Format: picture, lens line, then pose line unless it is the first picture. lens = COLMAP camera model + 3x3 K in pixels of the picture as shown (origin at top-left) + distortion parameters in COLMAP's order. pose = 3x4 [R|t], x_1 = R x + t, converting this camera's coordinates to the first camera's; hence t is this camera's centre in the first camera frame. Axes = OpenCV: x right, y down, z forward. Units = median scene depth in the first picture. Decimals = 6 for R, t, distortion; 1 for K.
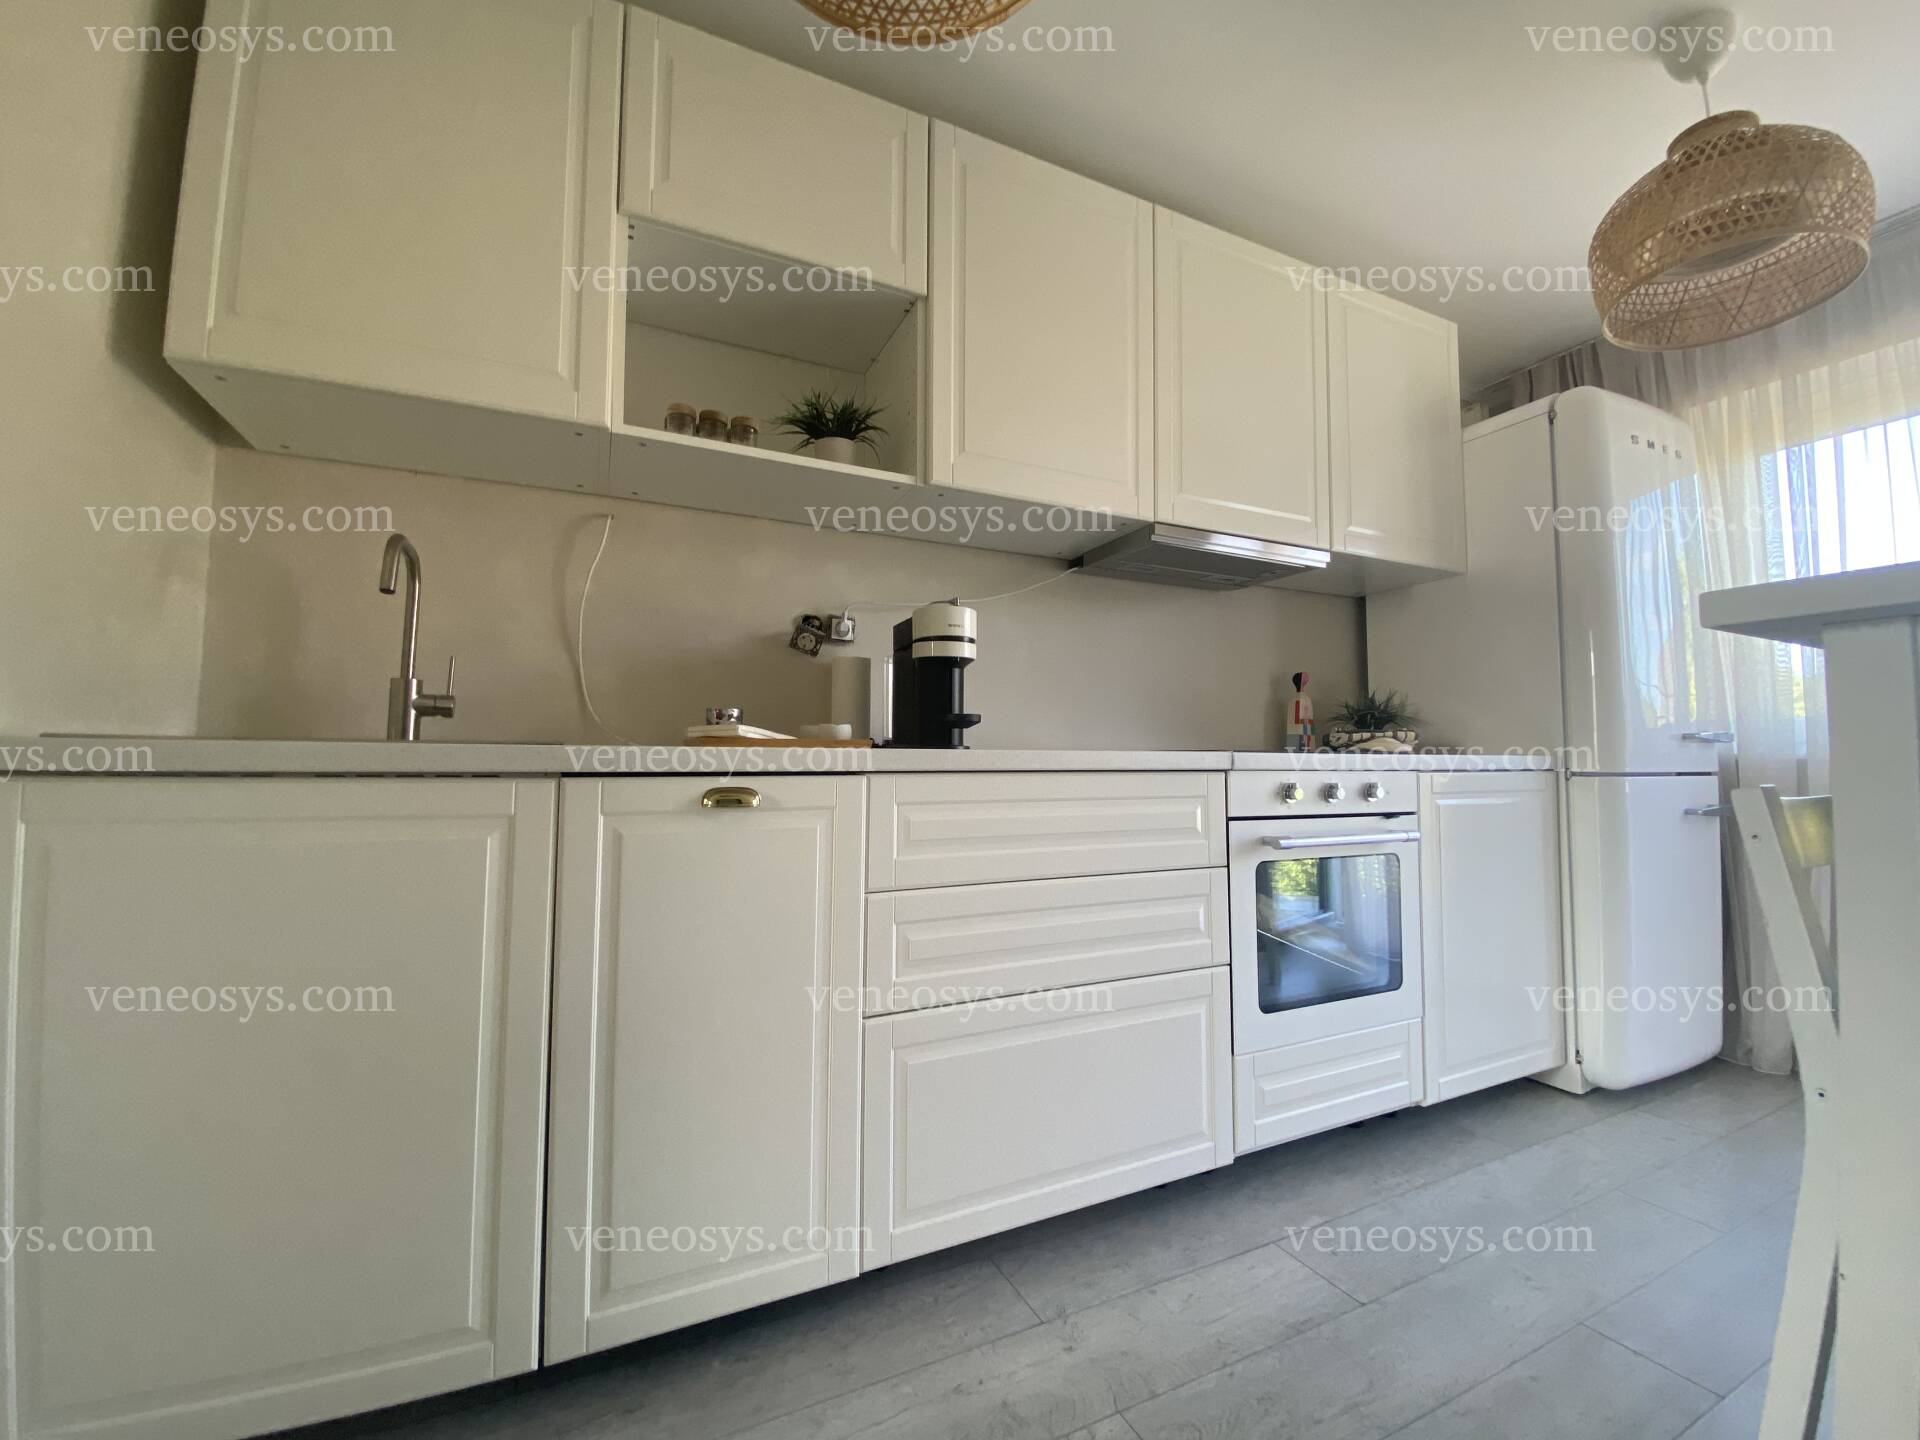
lens RADIAL K [[773.2, 0, 946.7], [0, 773.2, 722.7], [0, 0, 1]] dist [0.001927, -0.011056]
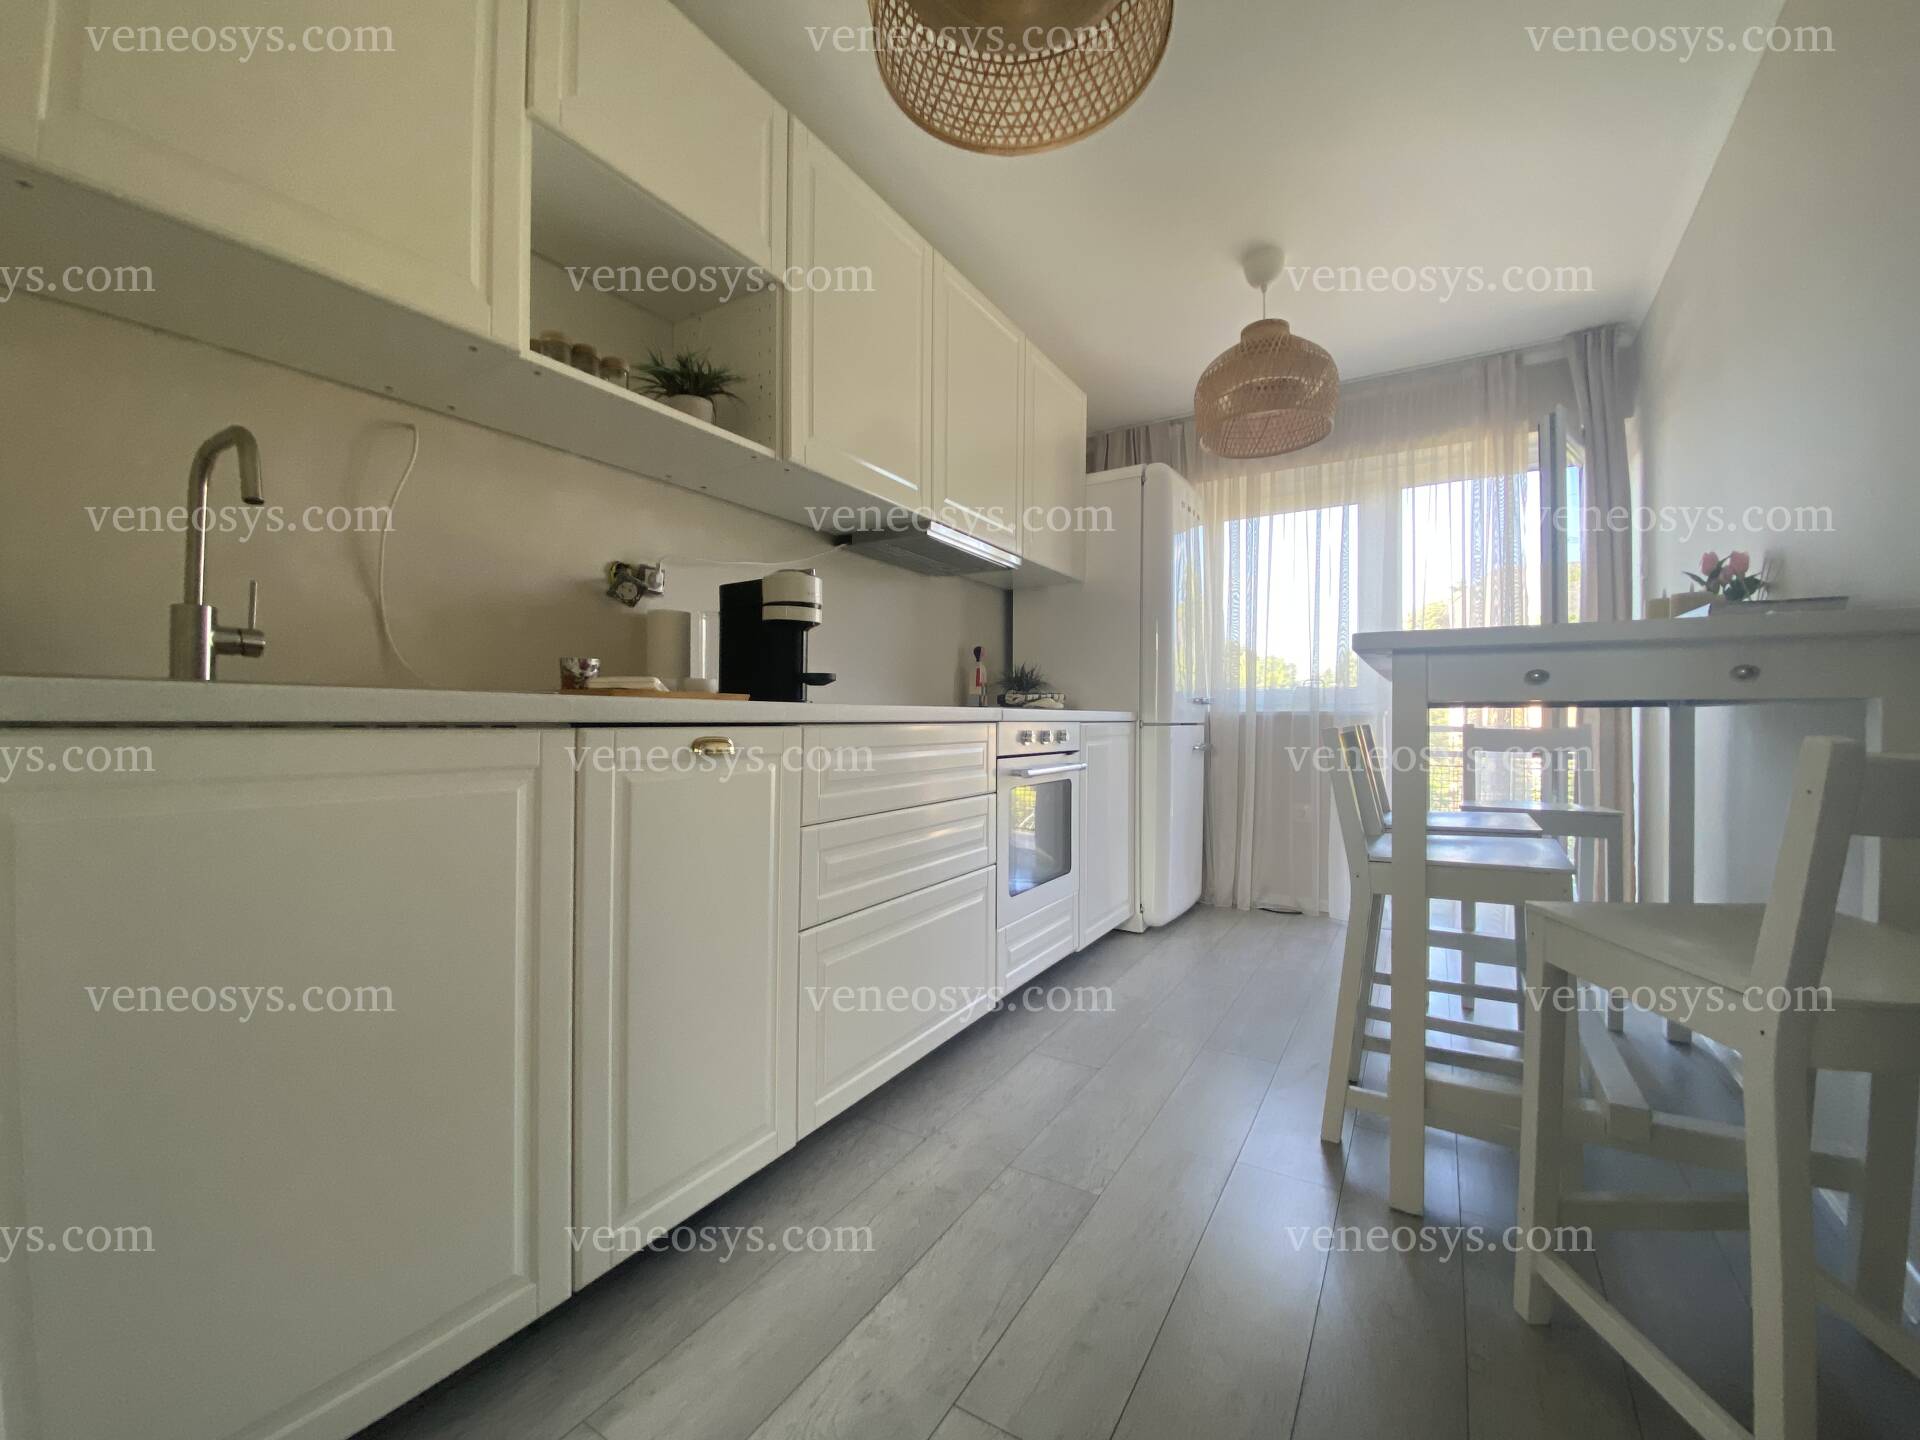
lens RADIAL K [[773.2, 0, 950.2], [0, 773.2, 728.1], [0, 0, 1]] dist [0.001927, -0.011056]
pose [[0.835624, -0.006590, 0.549262, -0.380887], [-0.028930, 0.998012, 0.055987, 0.001275], [-0.548539, -0.062674, 0.833773, -0.056724]]
